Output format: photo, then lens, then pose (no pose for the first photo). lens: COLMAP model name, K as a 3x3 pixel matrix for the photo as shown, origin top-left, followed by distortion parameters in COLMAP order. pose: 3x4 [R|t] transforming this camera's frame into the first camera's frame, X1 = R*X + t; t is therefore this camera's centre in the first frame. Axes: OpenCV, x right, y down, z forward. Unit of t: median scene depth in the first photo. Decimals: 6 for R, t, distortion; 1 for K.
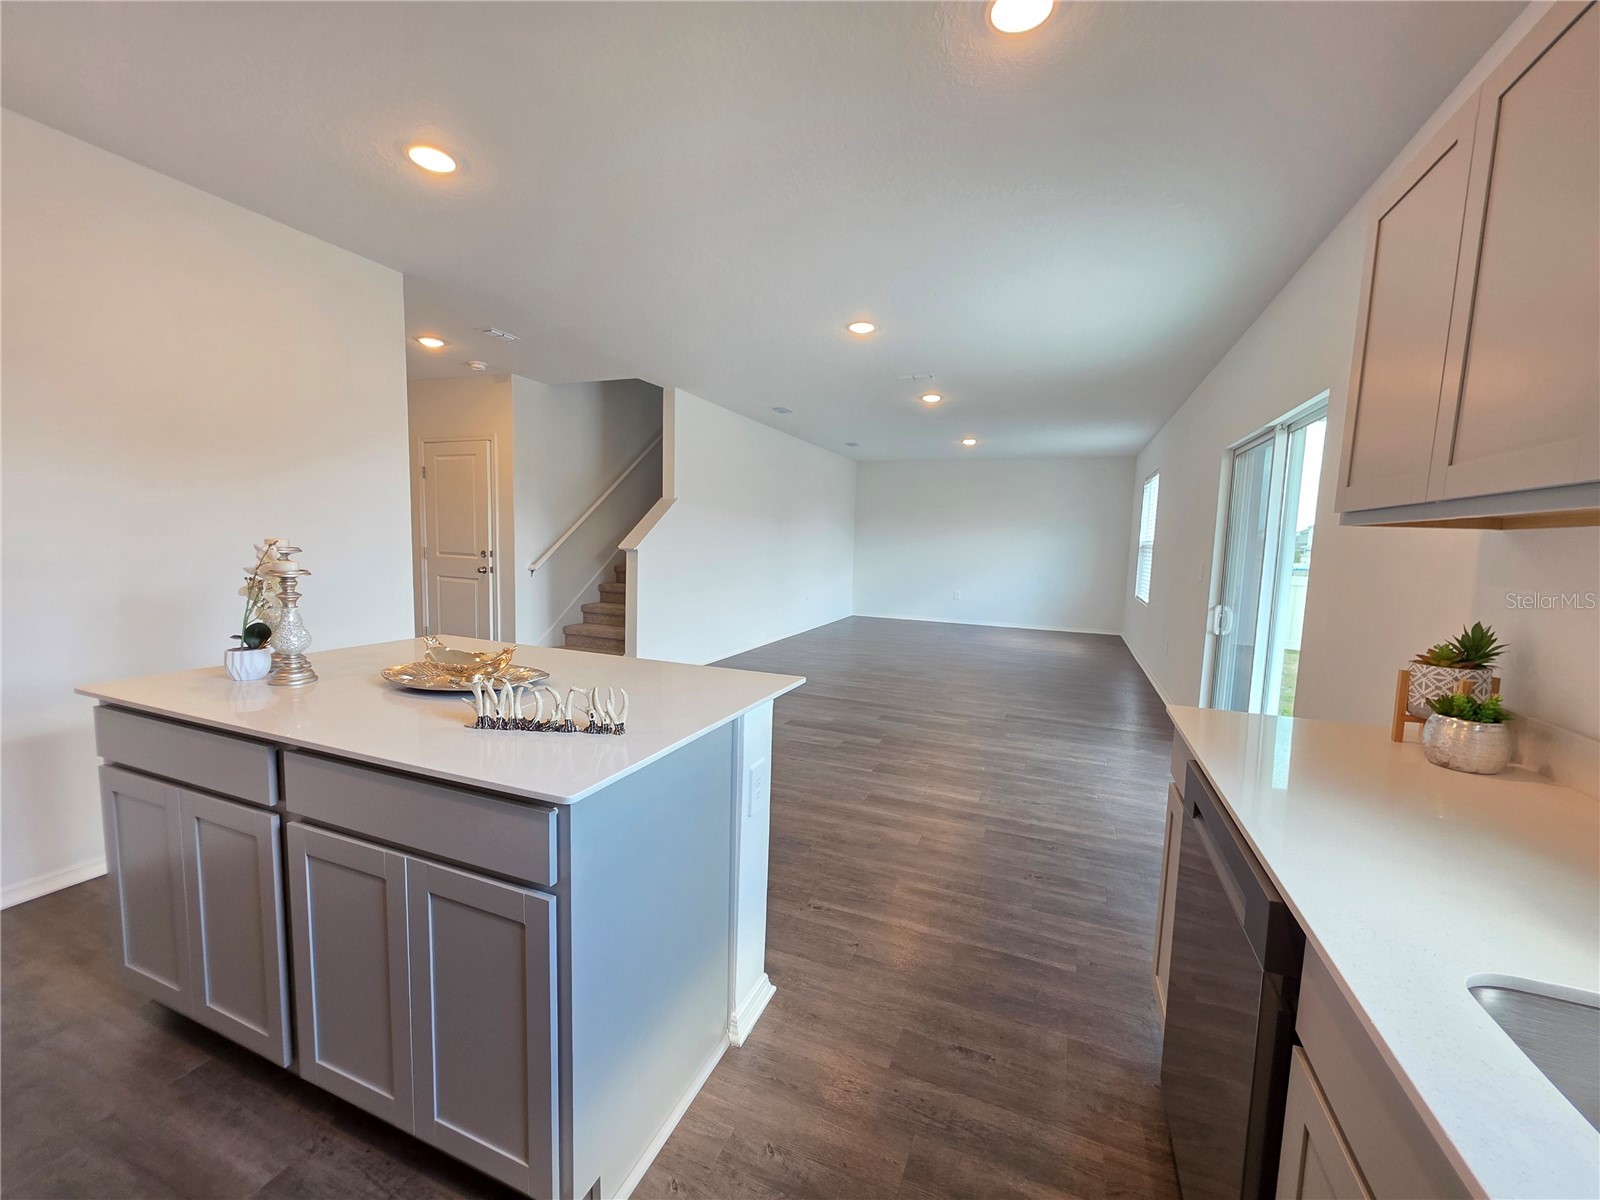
lens RADIAL K [[640.4, 0, 804.9], [0, 640.4, 601.6], [0, 0, 1]] dist [-0.000231, 0.000213]
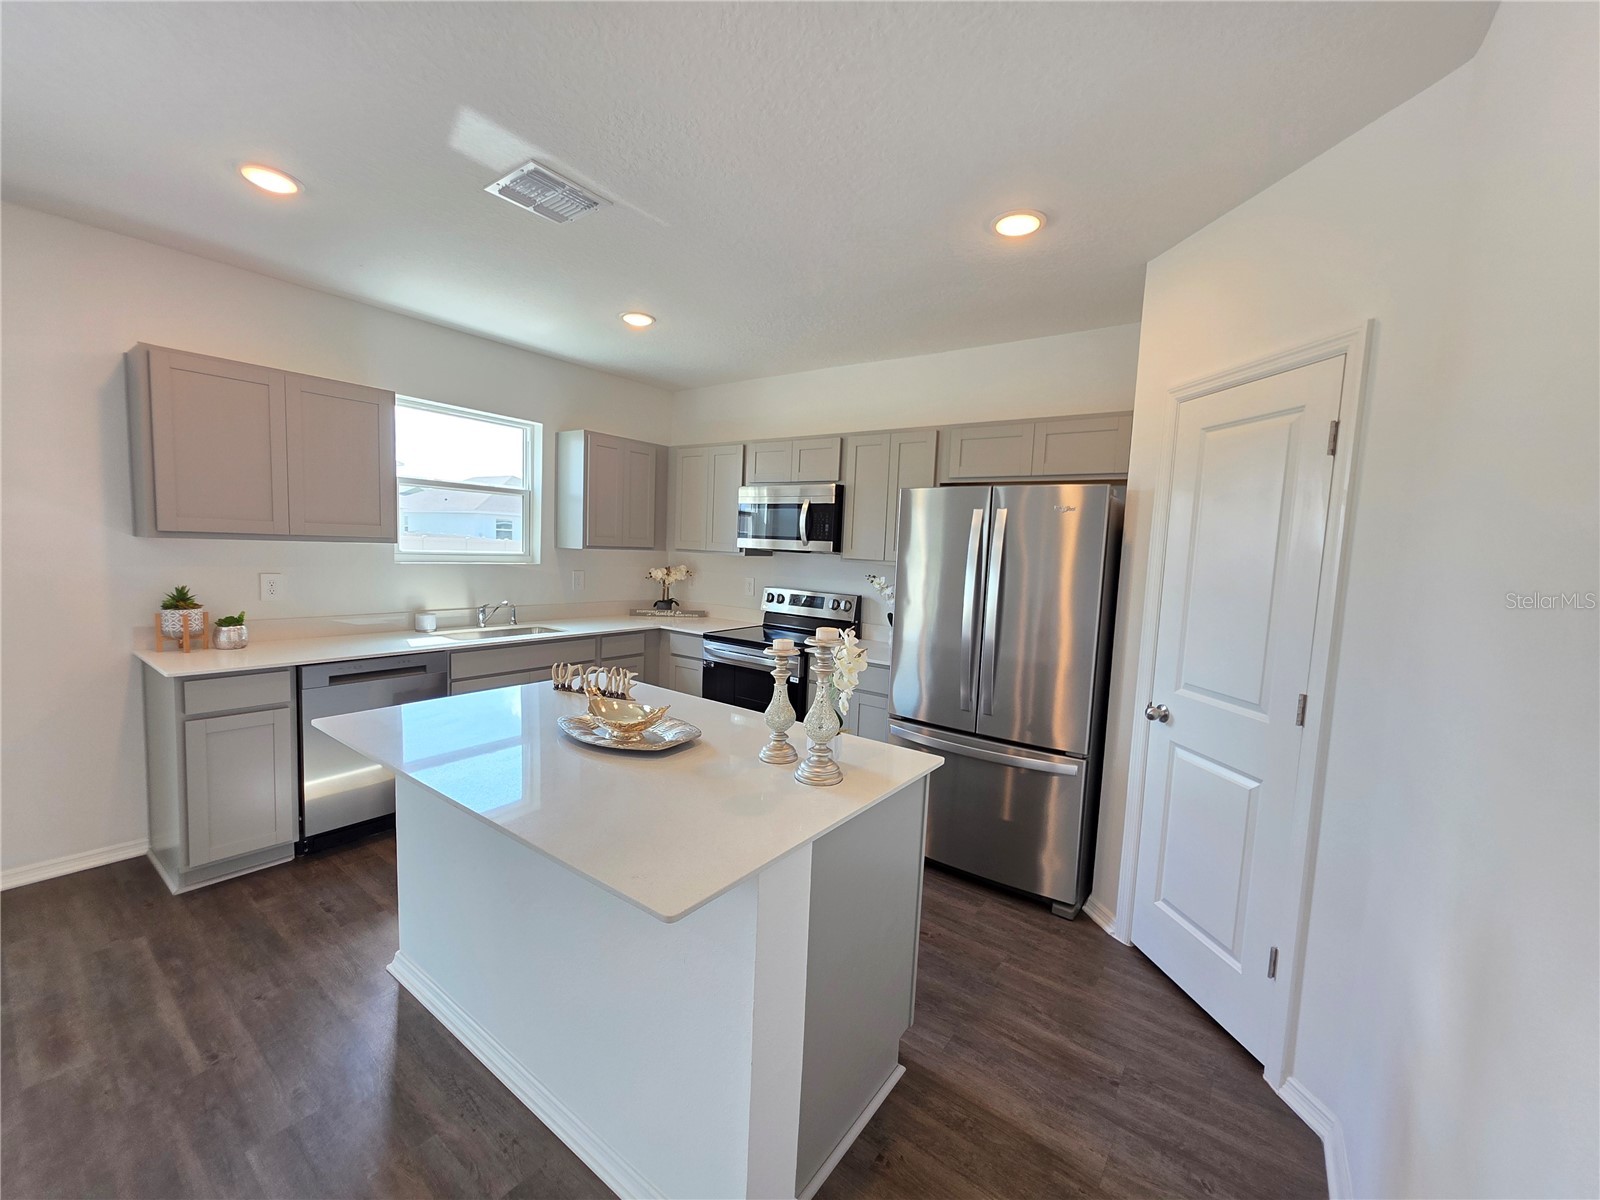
lens RADIAL K [[639.3, 0, 800.0], [0, 639.3, 600.0], [0, 0, 1]] dist [0.000894, -0.000148]
pose [[-0.965095, -0.093894, 0.244491, -0.498136], [-0.047925, 0.981077, 0.187595, -0.146549], [-0.257478, 0.169330, -0.951332, 0.917295]]
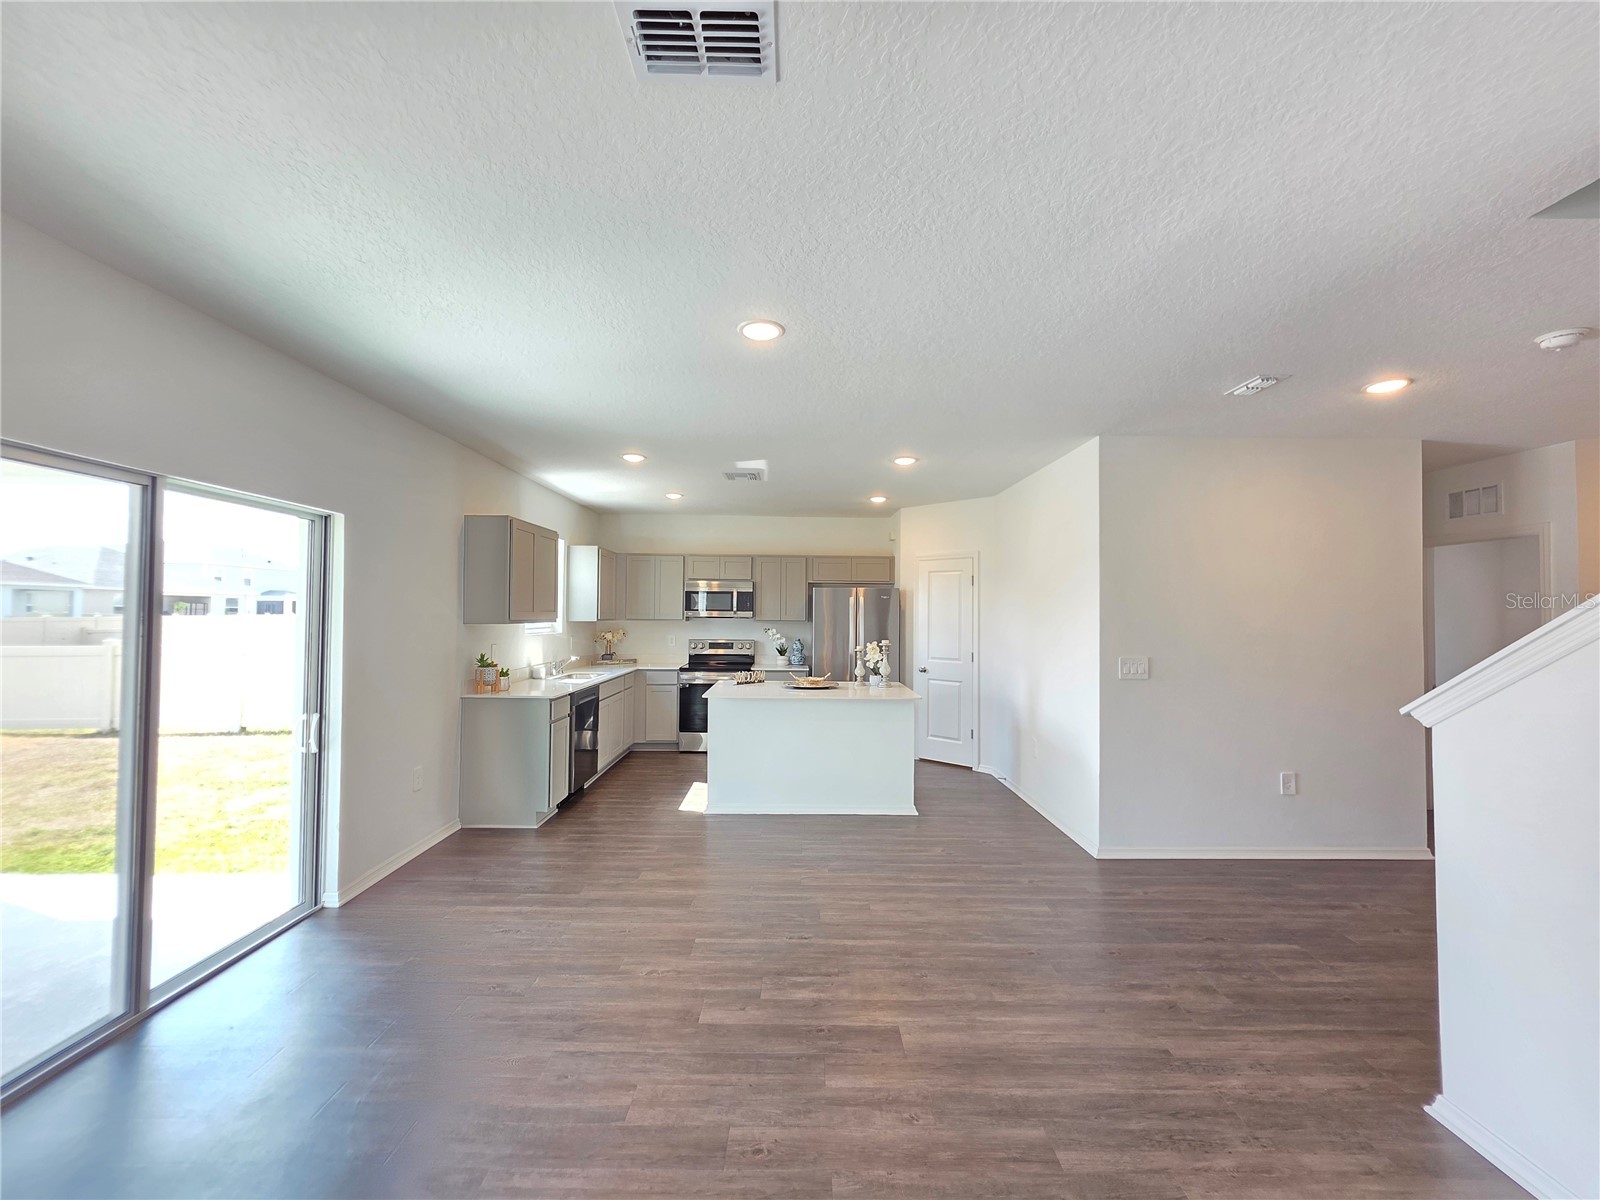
lens RADIAL K [[639.3, 0, 800.0], [0, 639.3, 600.0], [0, 0, 1]] dist [0.000894, -0.000148]
pose [[-0.925142, -0.047847, -0.376594, 0.303277], [-0.075680, 0.995358, 0.059452, -0.209001], [0.372001, 0.083502, -0.924469, 1.745133]]
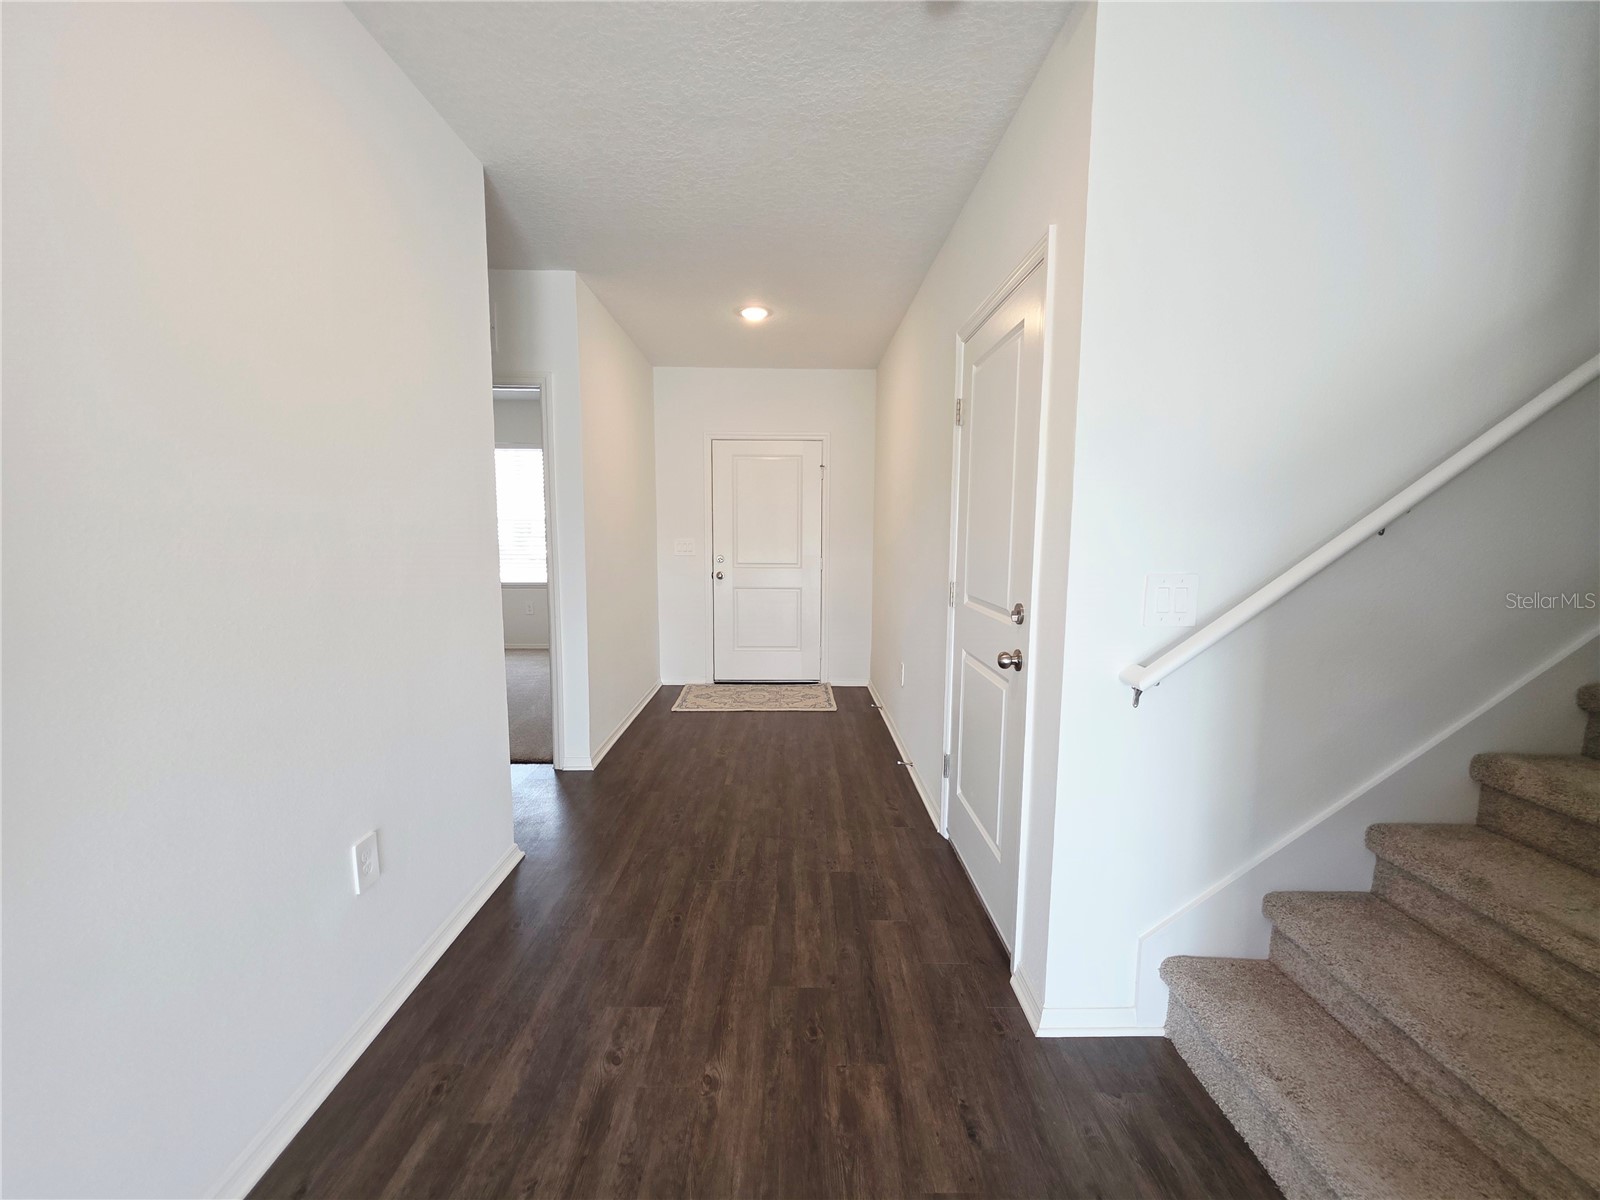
lens RADIAL K [[639.3, 0, 800.0], [0, 639.3, 600.0], [0, 0, 1]] dist [0.000894, -0.000148]
pose [[0.382452, 0.076036, -0.920842, -0.354373], [-0.087327, 0.995122, 0.045900, -0.132898], [0.919840, 0.062860, 0.387226, 1.176575]]
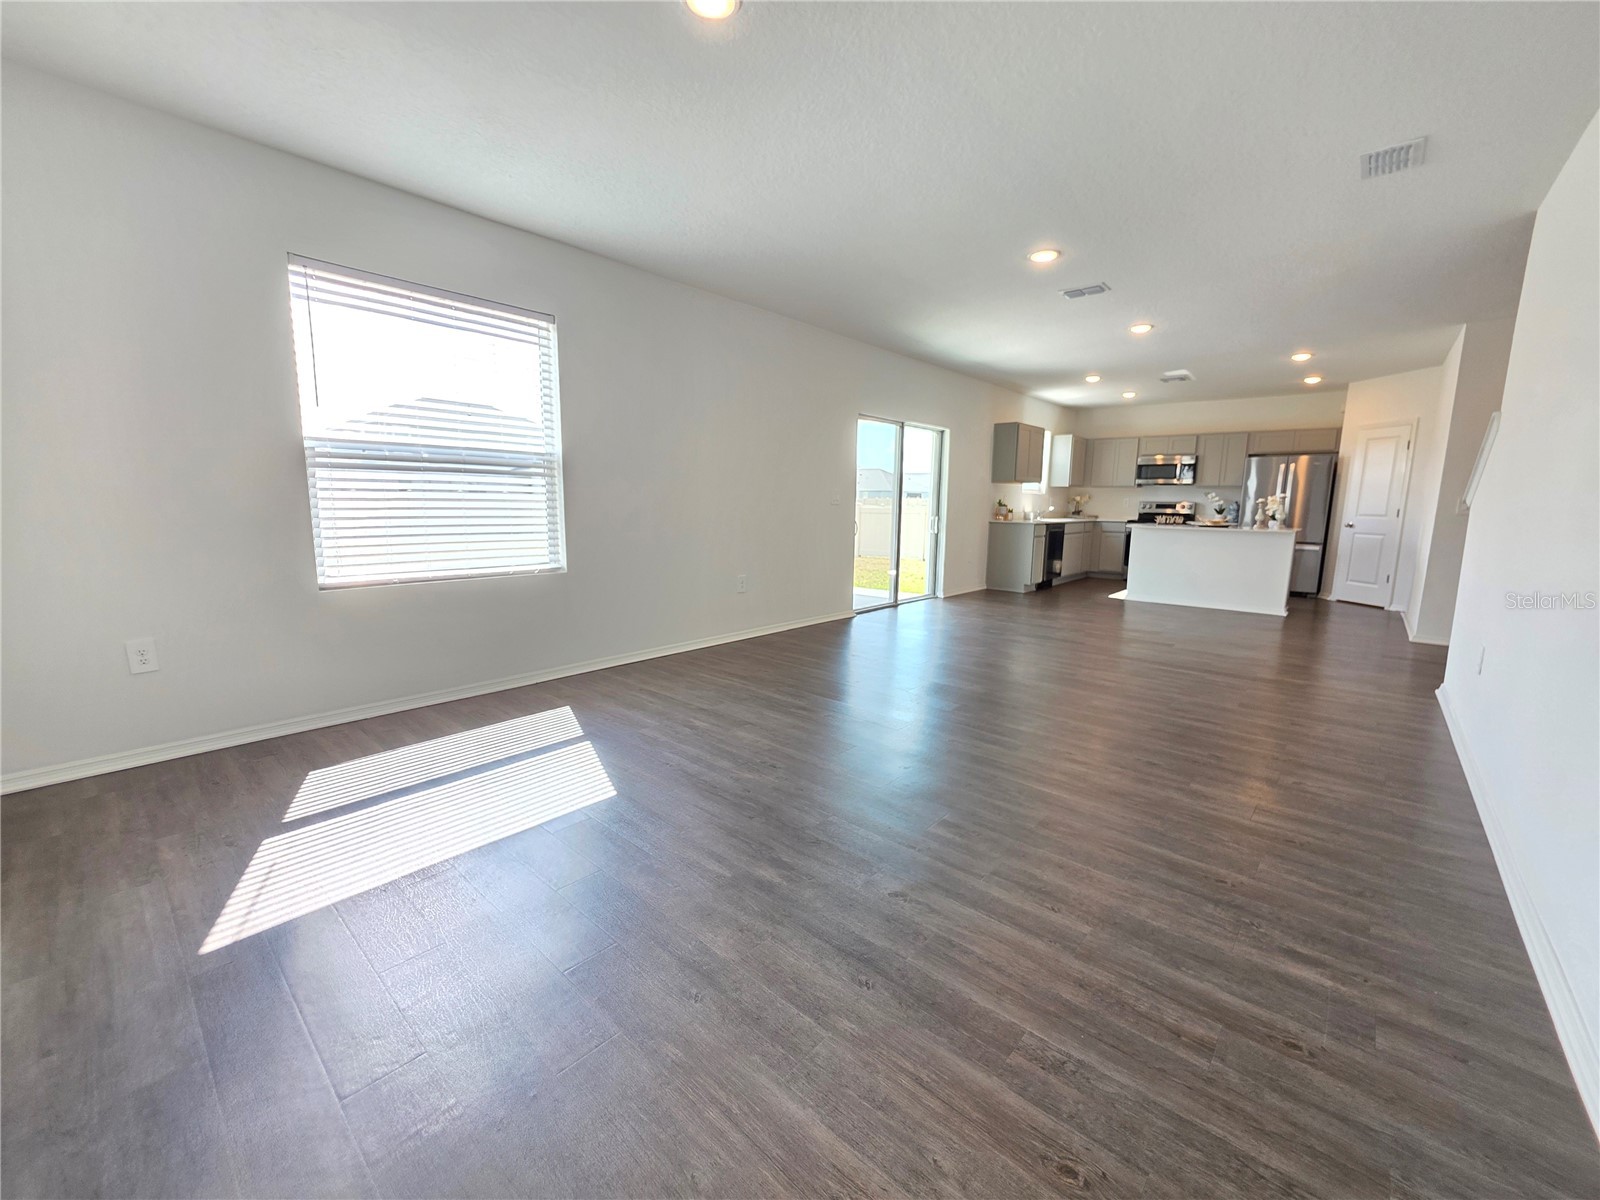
lens RADIAL K [[649.5, 0, 800.0], [0, 649.5, 600.0], [0, 0, 1]] dist [0.001532, 0.000240]
pose [[-0.942351, -0.094821, 0.320911, 0.295157], [-0.009542, 0.966237, 0.257477, -0.230015], [-0.334491, 0.239571, -0.911439, 2.840992]]
